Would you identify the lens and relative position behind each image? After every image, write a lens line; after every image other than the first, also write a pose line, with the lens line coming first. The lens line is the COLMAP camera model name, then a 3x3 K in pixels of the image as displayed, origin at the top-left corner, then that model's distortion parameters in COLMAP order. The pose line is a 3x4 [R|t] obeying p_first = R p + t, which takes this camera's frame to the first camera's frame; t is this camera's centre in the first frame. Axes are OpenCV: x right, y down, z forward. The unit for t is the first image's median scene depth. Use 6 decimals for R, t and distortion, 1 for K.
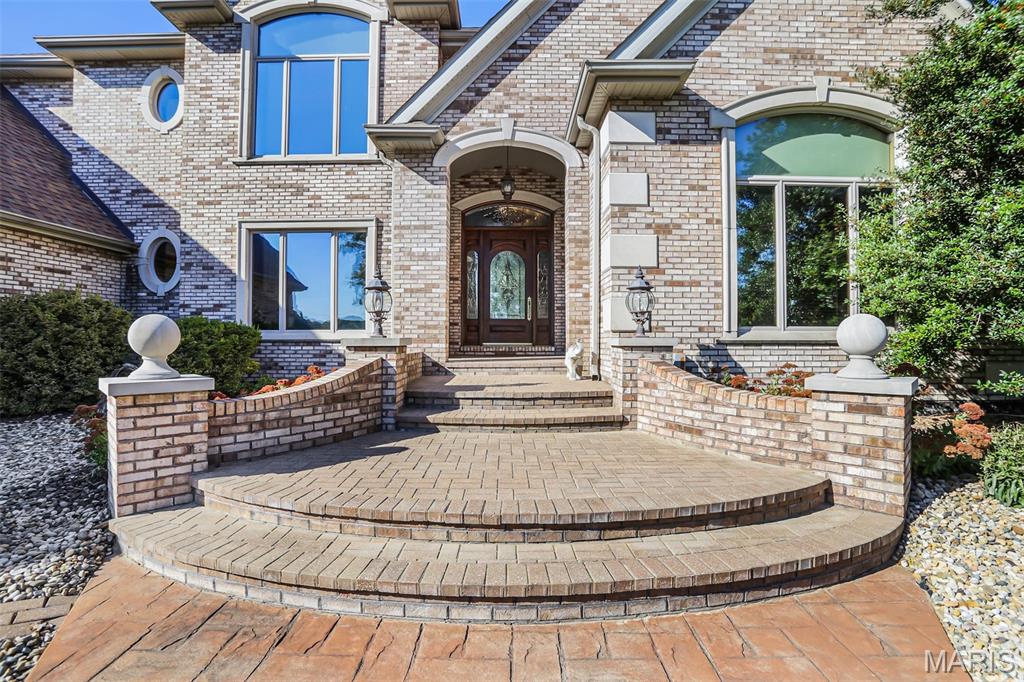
lens RADIAL K [[489.9, 0, 510.7], [0, 489.9, 334.3], [0, 0, 1]] dist [-0.036023, 0.001787]
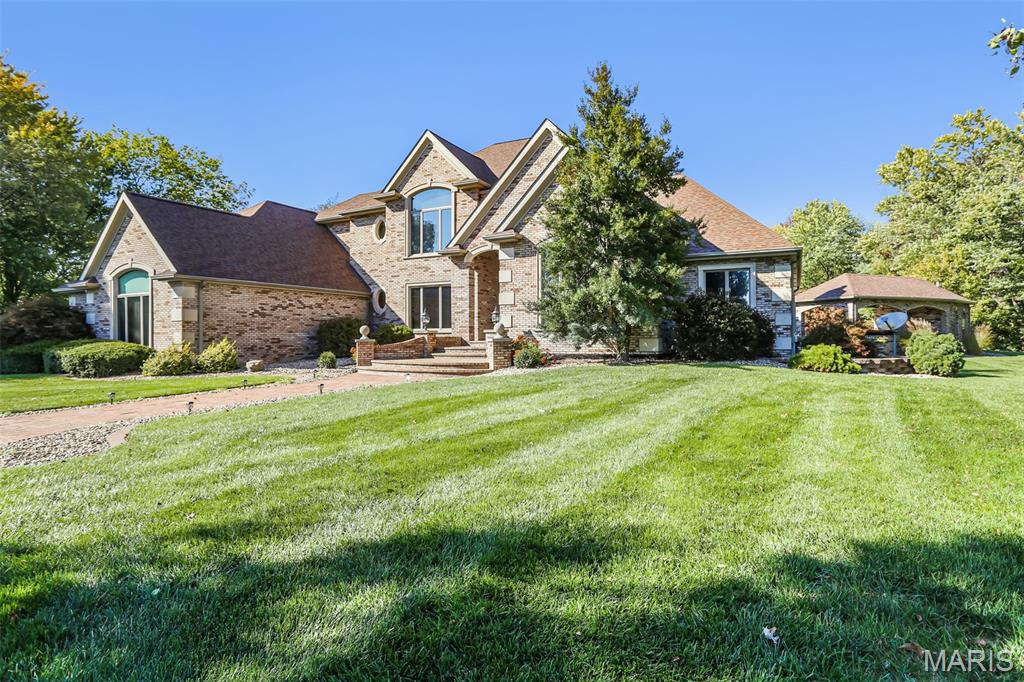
lens RADIAL K [[569.2, 0, 509.5], [0, 569.2, 336.9], [0, 0, 1]] dist [-0.027299, 0.004719]
pose [[0.889443, -0.006569, -0.456998, 1.366757], [0.011843, 0.999892, 0.008678, 0.015327], [0.456892, -0.013131, 0.889425, -1.475383]]
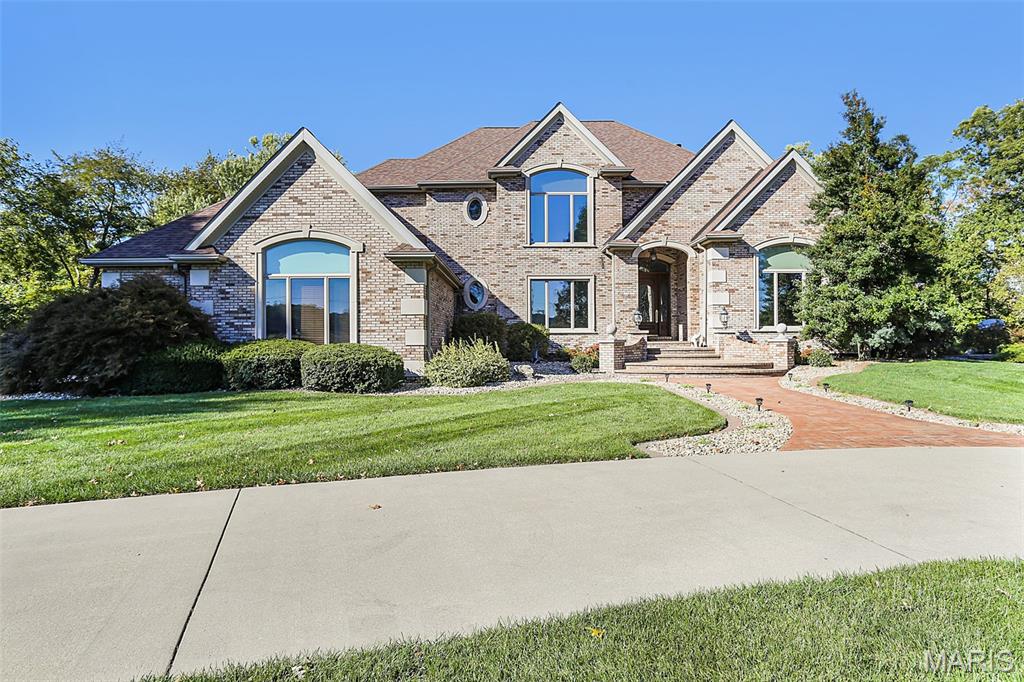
lens RADIAL K [[662.7, 0, 516.4], [0, 662.7, 342.2], [0, 0, 1]] dist [-0.010786, -0.001034]
pose [[0.999910, -0.004446, 0.012674, -0.743037], [0.004233, 0.999851, 0.016748, 0.005428], [-0.012747, -0.016693, 0.999779, -2.131230]]
